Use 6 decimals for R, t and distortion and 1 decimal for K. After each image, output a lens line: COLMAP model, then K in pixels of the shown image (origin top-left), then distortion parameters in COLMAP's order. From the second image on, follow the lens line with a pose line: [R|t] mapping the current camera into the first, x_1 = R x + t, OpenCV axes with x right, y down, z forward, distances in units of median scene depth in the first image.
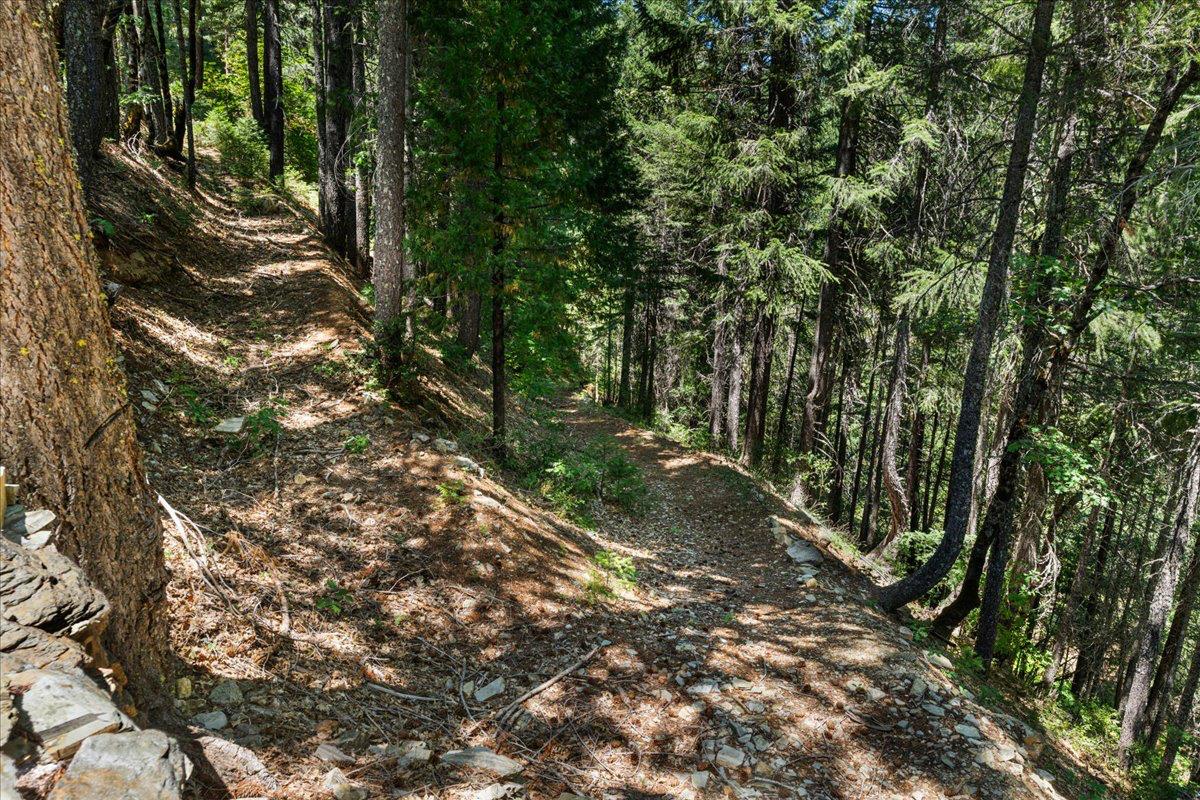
lens RADIAL K [[538.4, 0, 599.1], [0, 538.4, 398.9], [0, 0, 1]] dist [-0.002960, 0.000238]
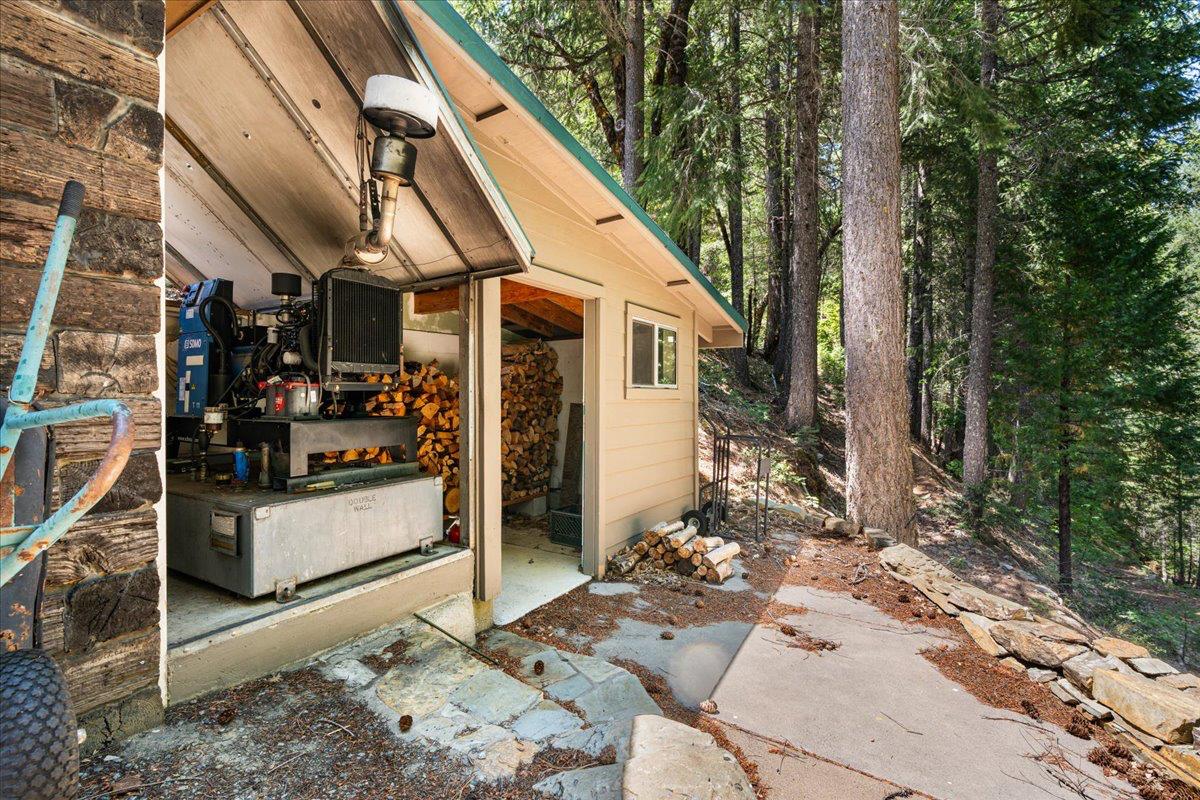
lens RADIAL K [[538.4, 0, 601.7], [0, 538.4, 392.4], [0, 0, 1]] dist [-0.002960, 0.000238]
pose [[0.711745, -0.026468, -0.701939, -0.043962], [-0.178429, 0.959701, -0.217109, 0.082800], [0.679398, 0.279773, 0.678340, -0.560697]]
